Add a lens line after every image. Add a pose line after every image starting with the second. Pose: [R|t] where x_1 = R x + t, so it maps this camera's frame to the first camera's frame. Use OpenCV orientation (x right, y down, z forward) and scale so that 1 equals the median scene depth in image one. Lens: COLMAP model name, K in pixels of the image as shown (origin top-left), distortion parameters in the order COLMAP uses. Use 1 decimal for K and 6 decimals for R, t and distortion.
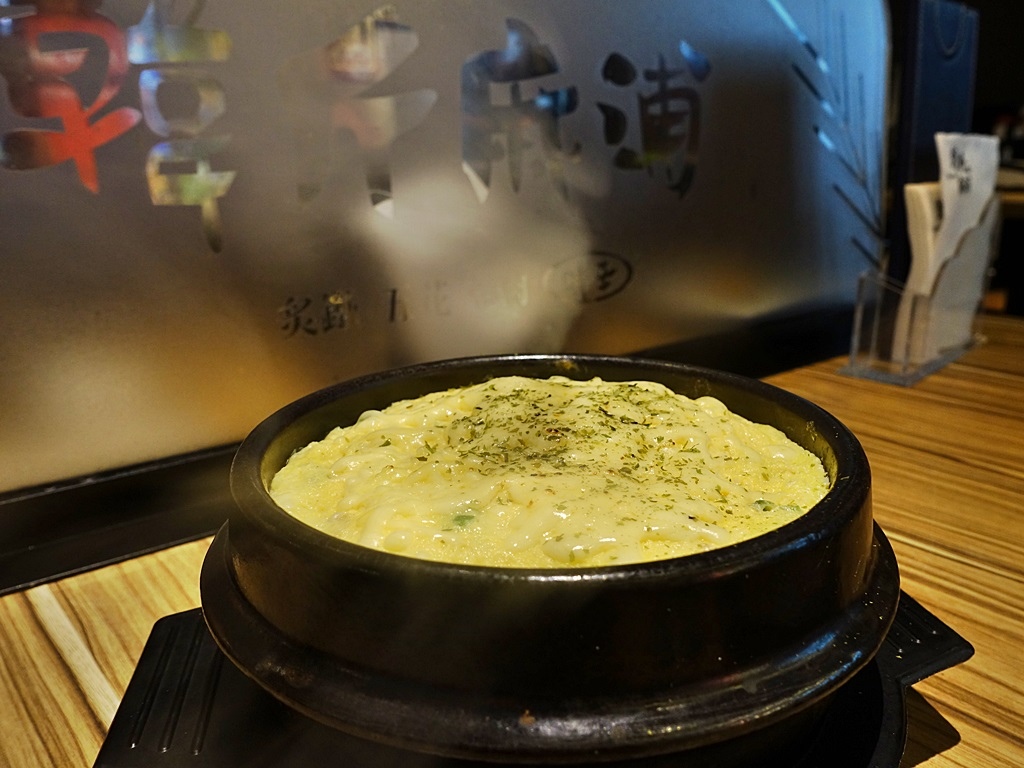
lens RADIAL K [[715.3, 0, 512.0], [0, 715.3, 384.0], [0, 0, 1]] dist [0.002672, 0.226611]
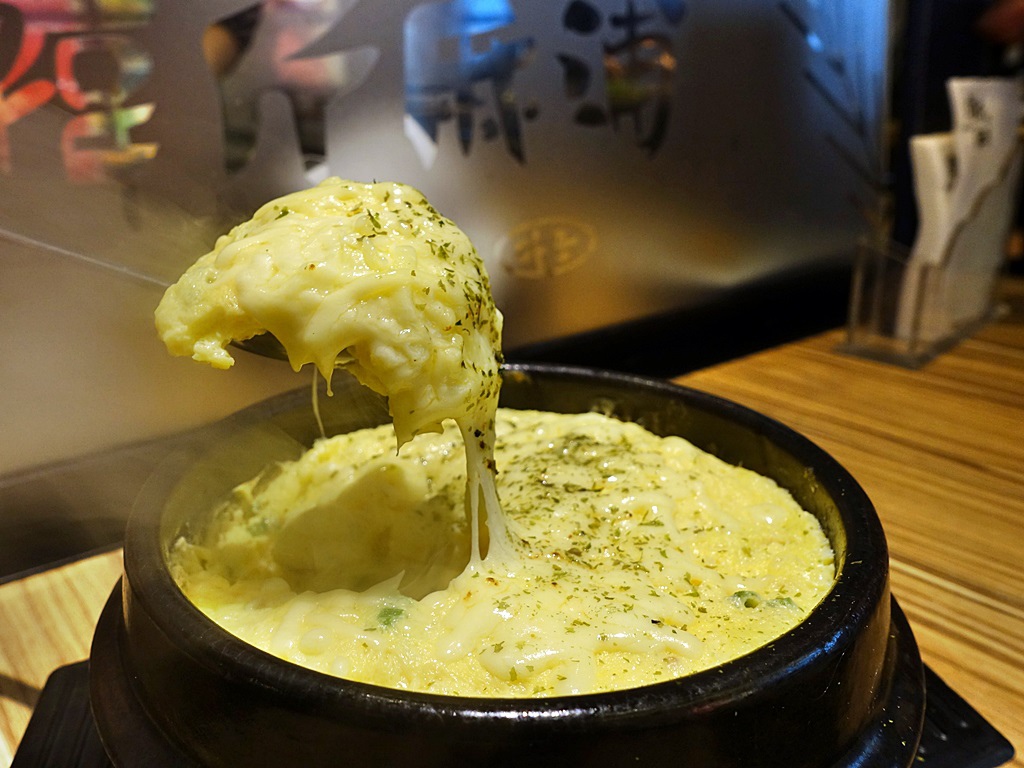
lens RADIAL K [[690.3, 0, 512.0], [0, 690.3, 384.0], [0, 0, 1]] dist [0.138490, 0.000126]
pose [[0.996244, -0.085981, -0.010300, 0.109683], [0.086596, 0.989381, 0.116733, -0.166461], [0.000154, -0.117186, 0.993110, 0.224665]]
